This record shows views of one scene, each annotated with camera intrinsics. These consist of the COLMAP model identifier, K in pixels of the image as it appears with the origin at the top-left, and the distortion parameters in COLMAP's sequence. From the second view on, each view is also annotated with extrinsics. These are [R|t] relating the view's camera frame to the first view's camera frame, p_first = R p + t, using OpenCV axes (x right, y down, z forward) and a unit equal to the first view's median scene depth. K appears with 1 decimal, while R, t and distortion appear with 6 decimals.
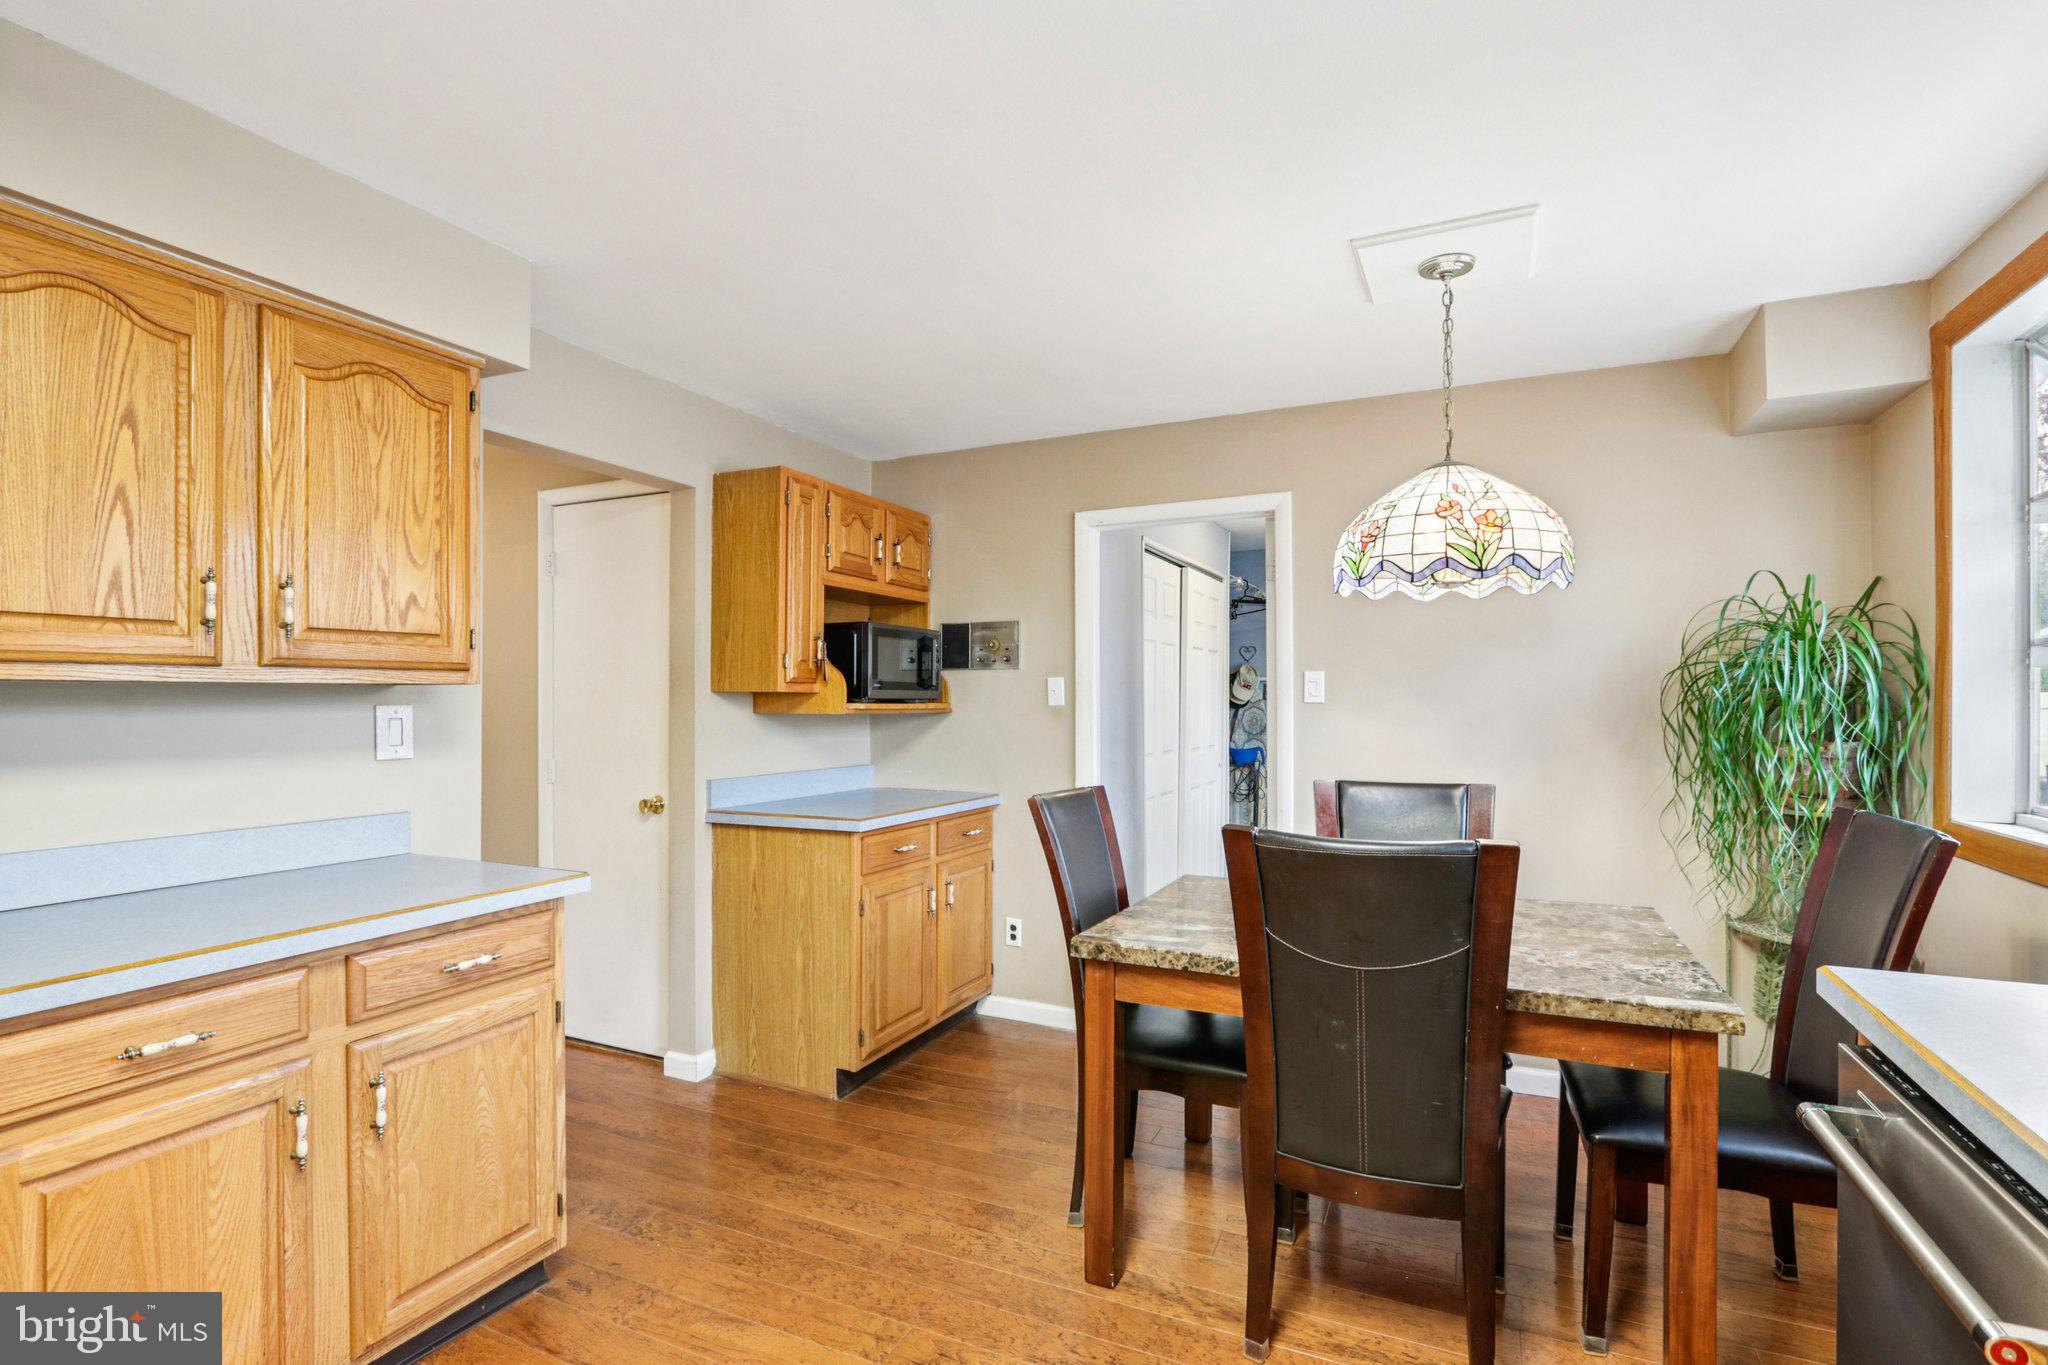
lens RADIAL K [[977.0, 0, 997.2], [0, 977.0, 690.7], [0, 0, 1]] dist [-0.011478, -0.000776]
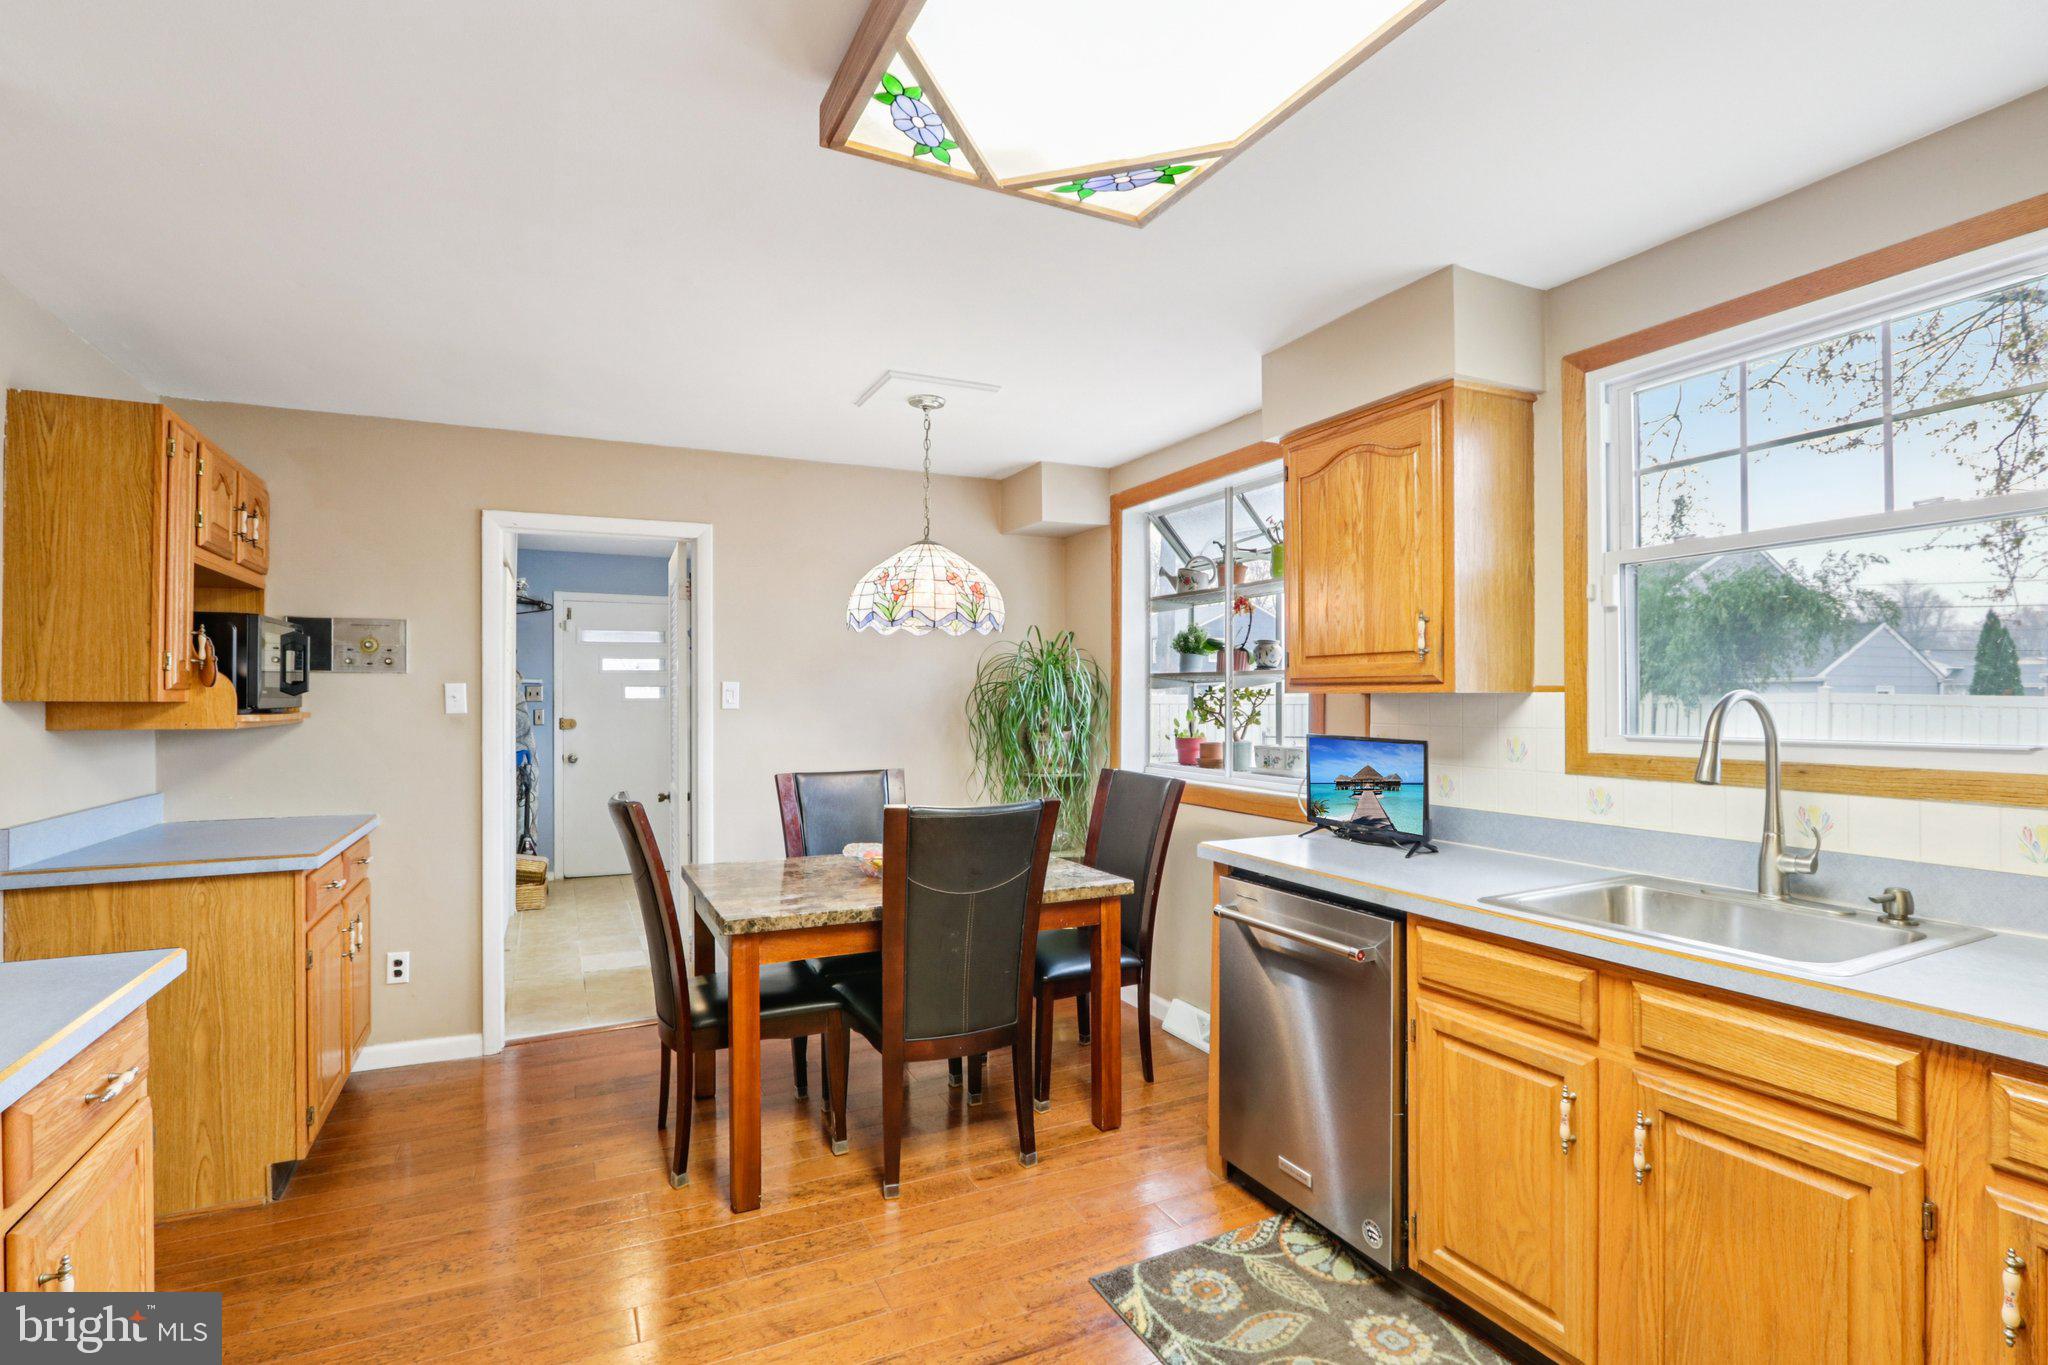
lens RADIAL K [[948.7, 0, 1024.0], [0, 948.7, 682.5], [0, 0, 1]] dist [-0.000908, 0.000404]
pose [[0.635635, 0.011450, 0.771905, -0.375509], [-0.007321, 0.999934, -0.008804, -0.012825], [-0.771955, -0.000055, 0.635677, 0.009725]]
